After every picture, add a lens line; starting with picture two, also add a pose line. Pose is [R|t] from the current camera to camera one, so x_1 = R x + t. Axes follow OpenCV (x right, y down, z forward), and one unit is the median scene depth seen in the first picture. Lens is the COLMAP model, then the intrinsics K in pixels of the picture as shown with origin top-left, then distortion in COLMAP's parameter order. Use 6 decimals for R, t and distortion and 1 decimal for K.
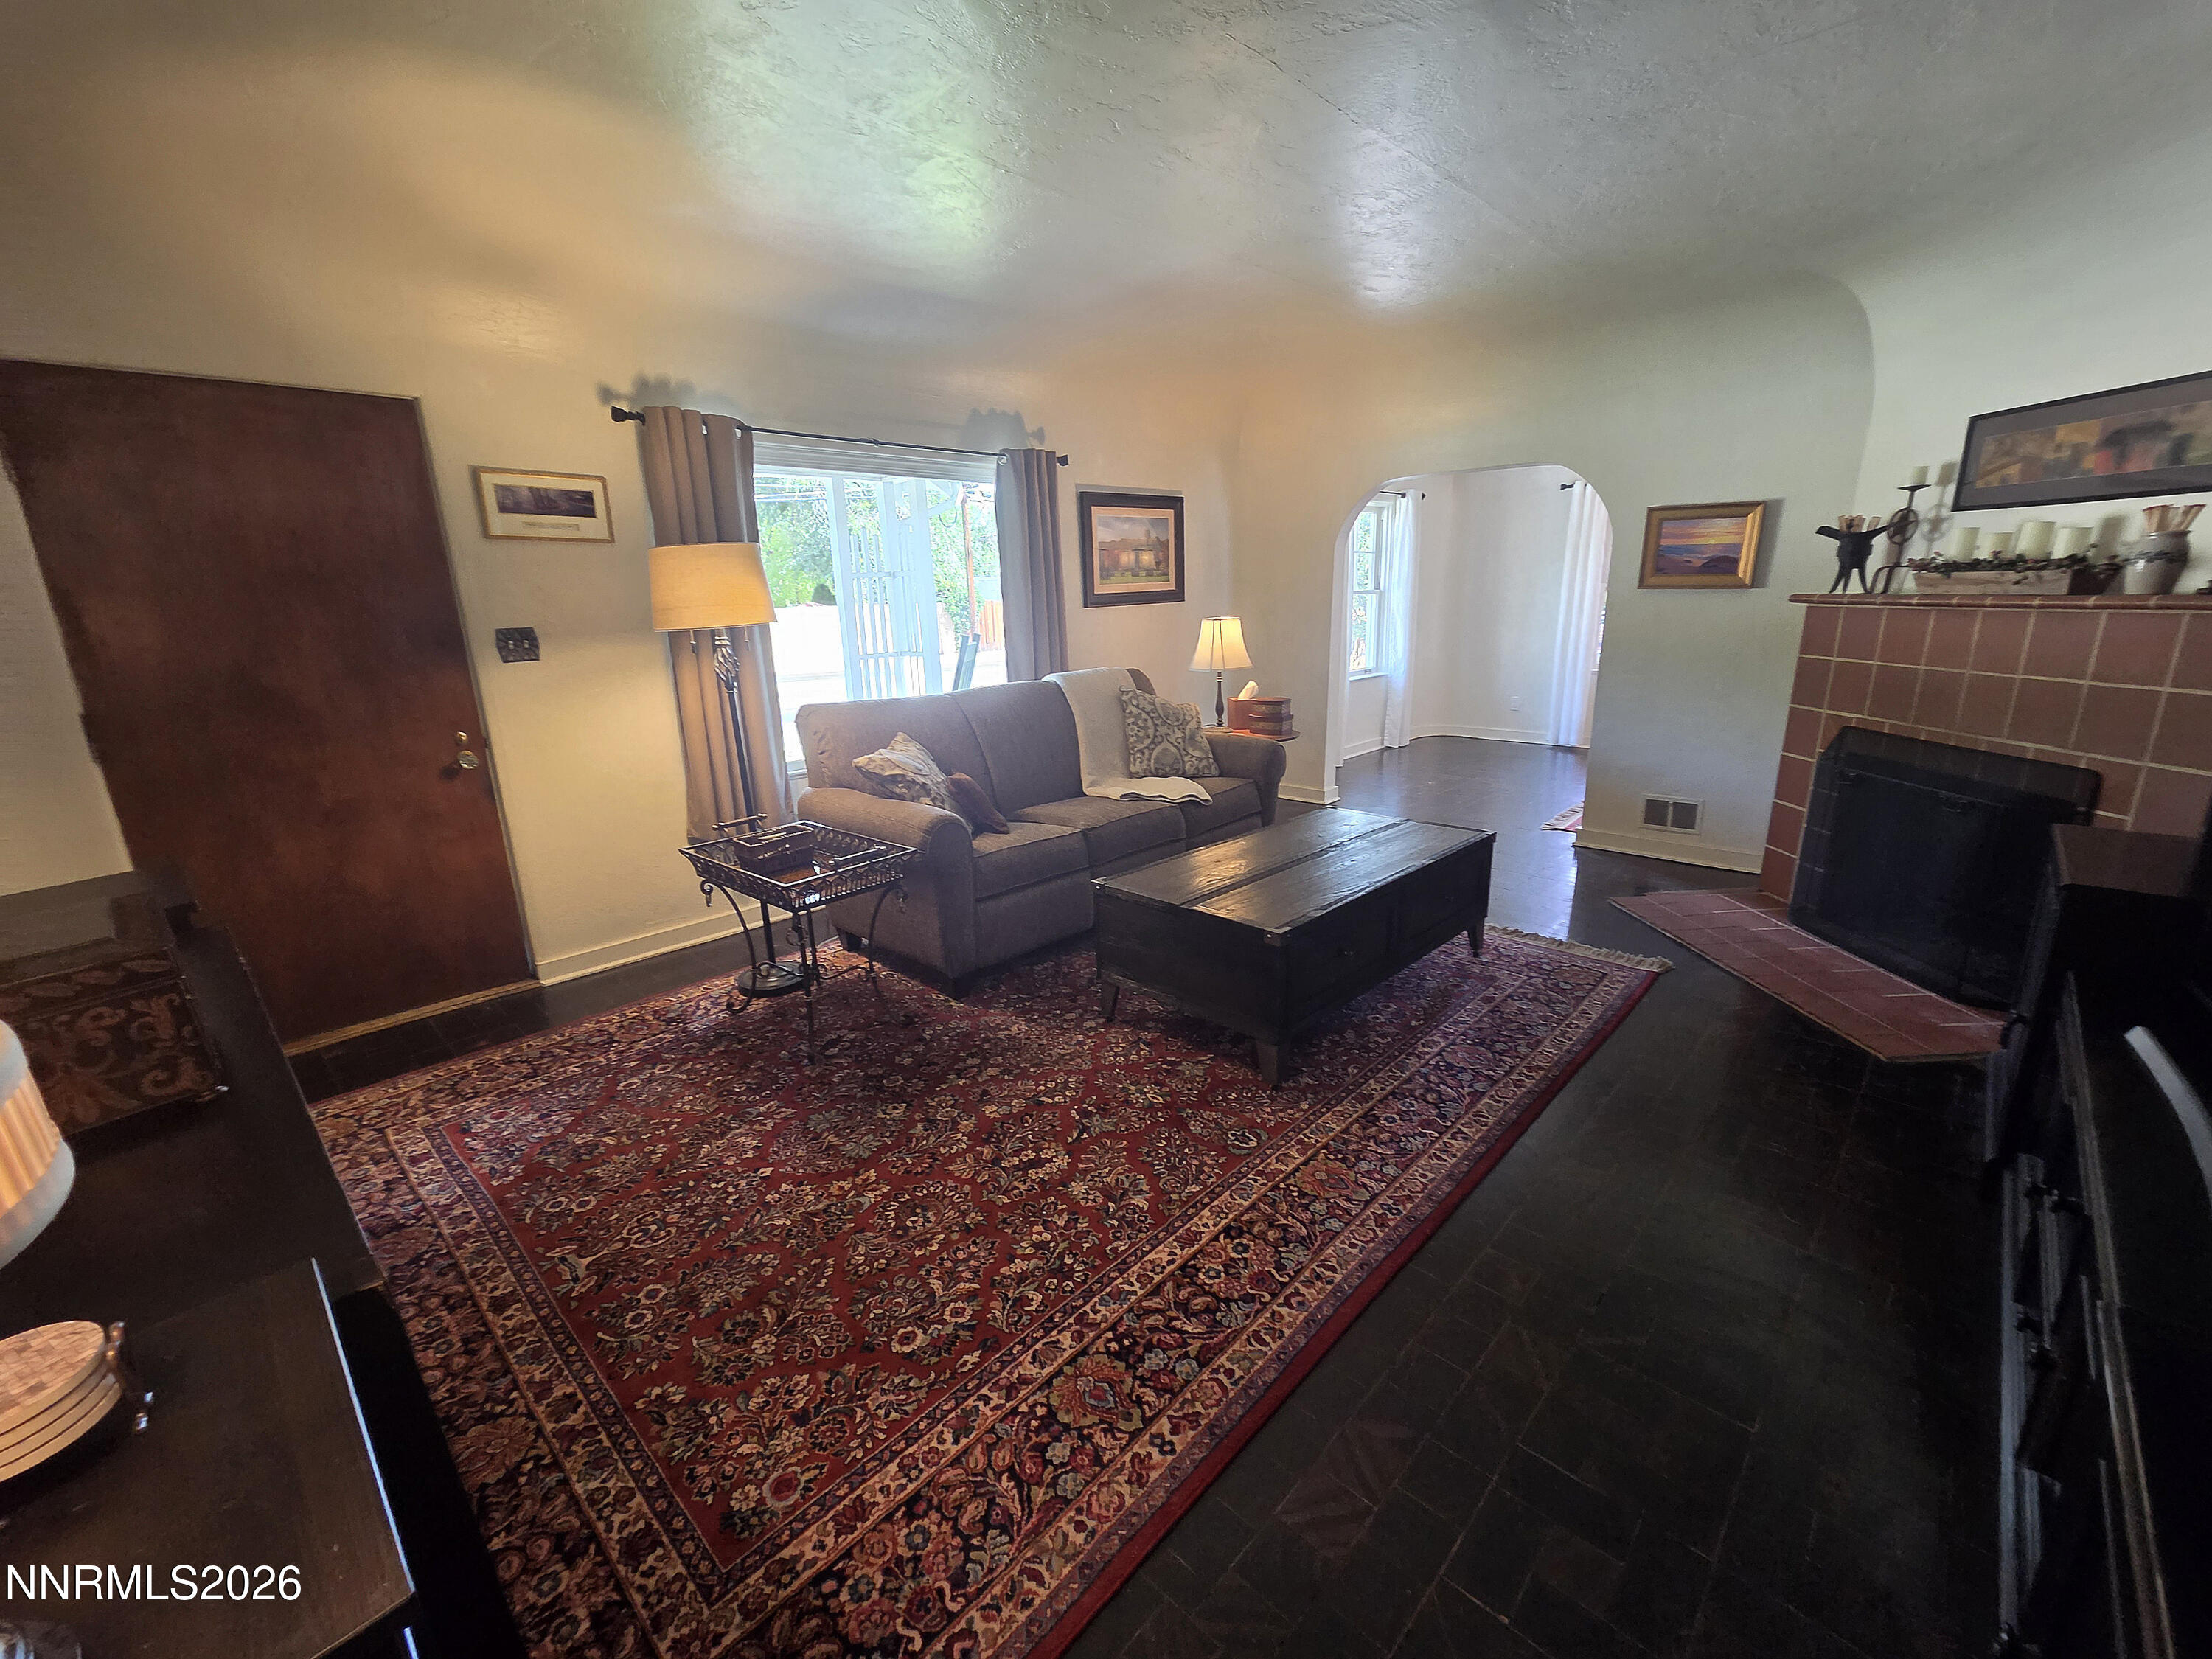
lens RADIAL K [[908.4, 0, 1119.2], [0, 908.4, 834.3], [0, 0, 1]] dist [-0.003501, 0.000508]
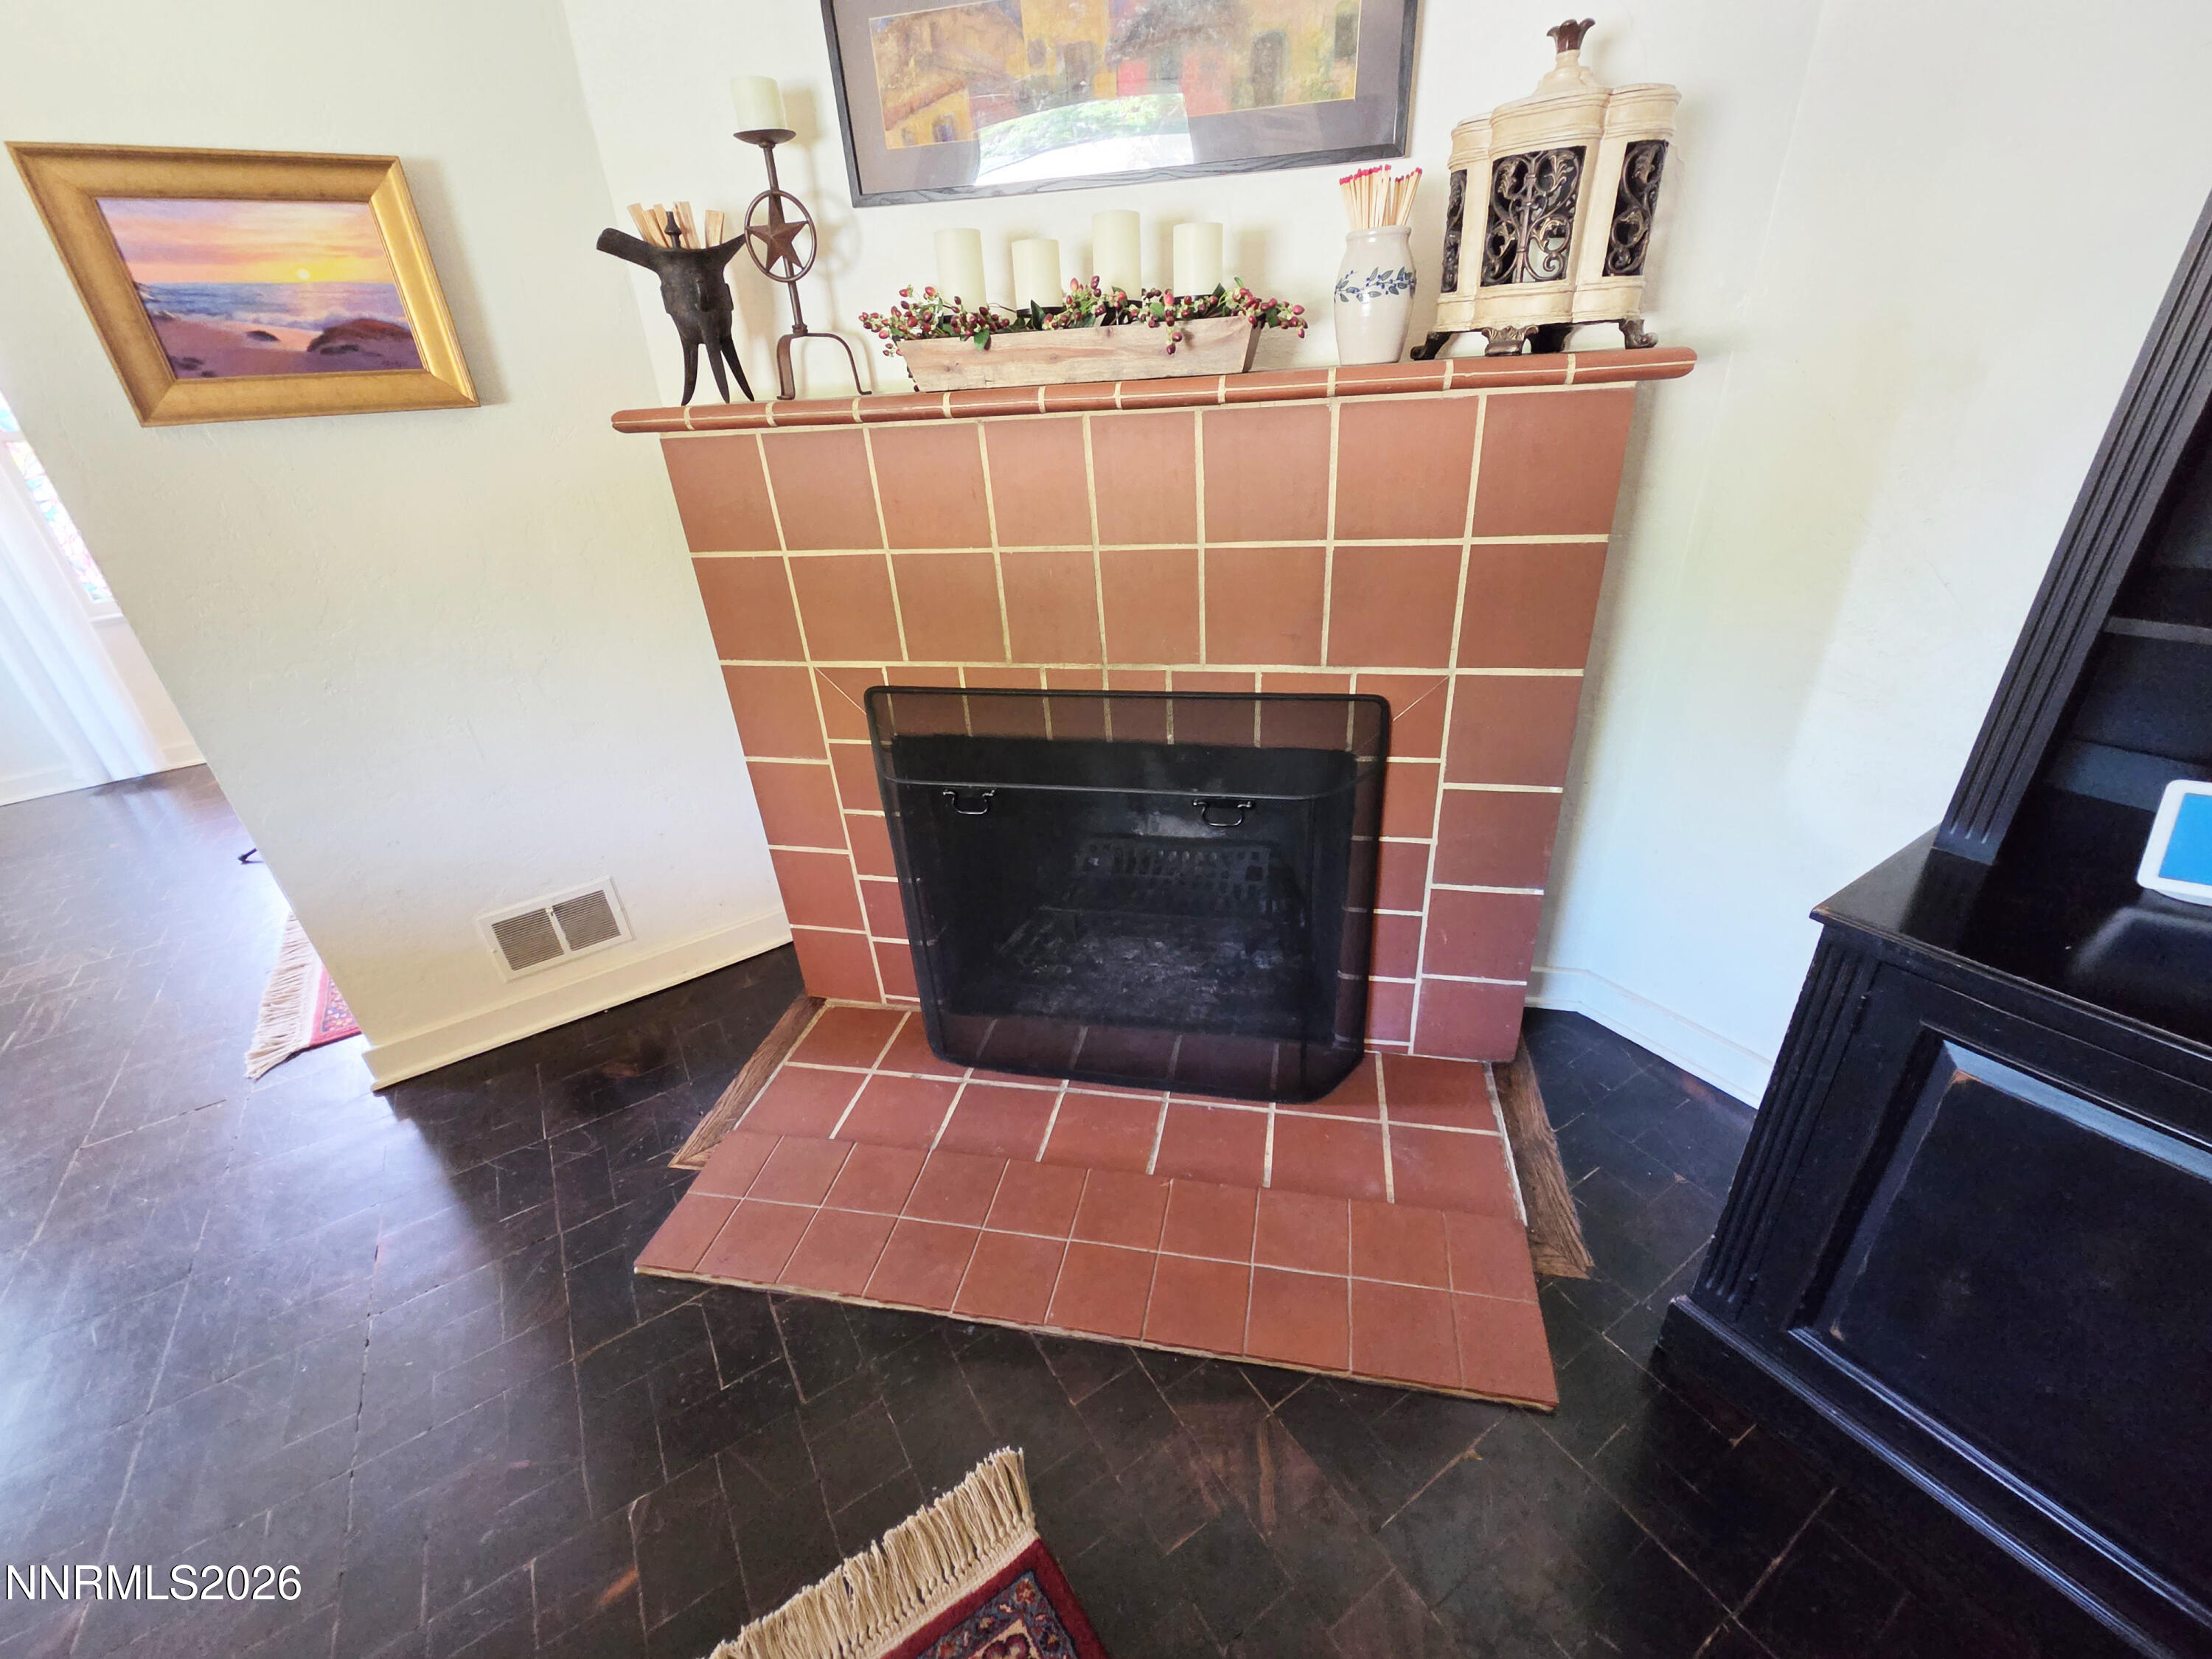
lens RADIAL K [[908.4, 0, 1107.2], [0, 908.4, 831.0], [0, 0, 1]] dist [-0.003501, 0.000508]
pose [[0.236865, -0.443295, 0.864514, 0.362324], [0.303640, 0.879039, 0.367550, -0.185650], [-0.922875, 0.175441, 0.342816, 0.703746]]
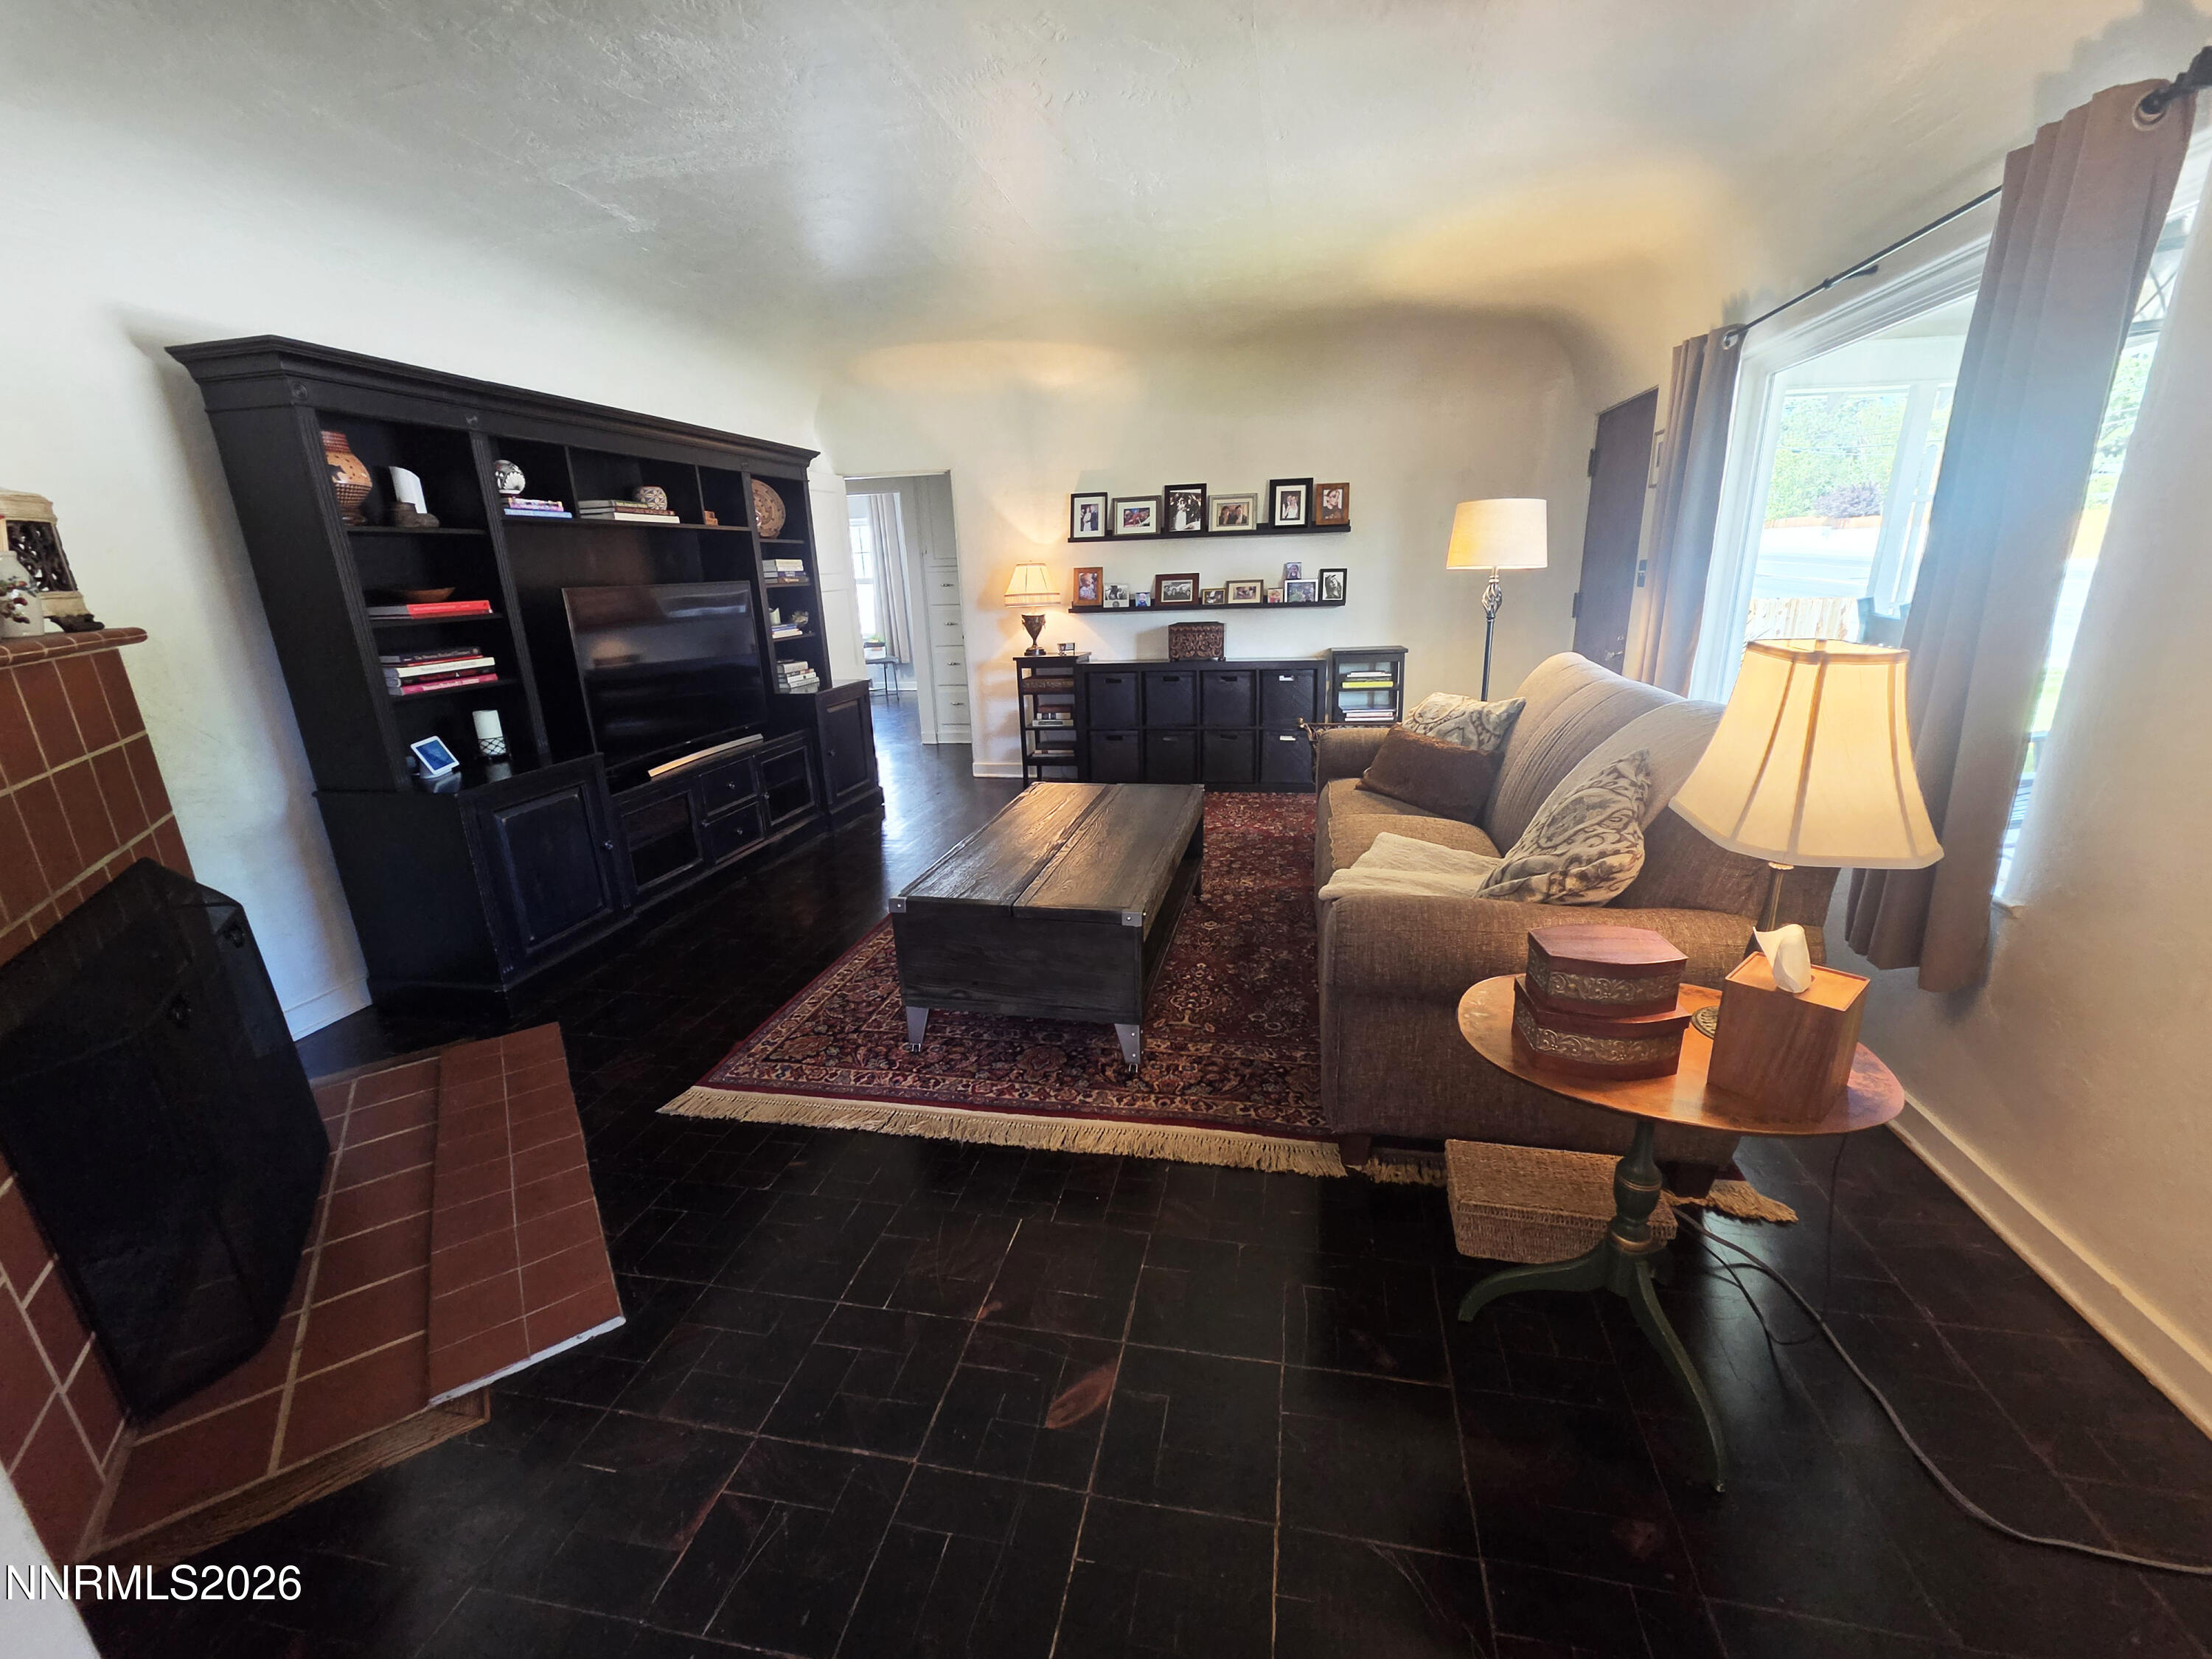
lens RADIAL K [[908.4, 0, 1112.0], [0, 908.4, 835.7], [0, 0, 1]] dist [-0.003501, 0.000508]
pose [[-0.843019, 0.211271, -0.494655, 0.546697], [-0.078710, 0.861278, 0.502001, -0.388840], [0.532093, 0.462130, -0.709445, 1.426352]]
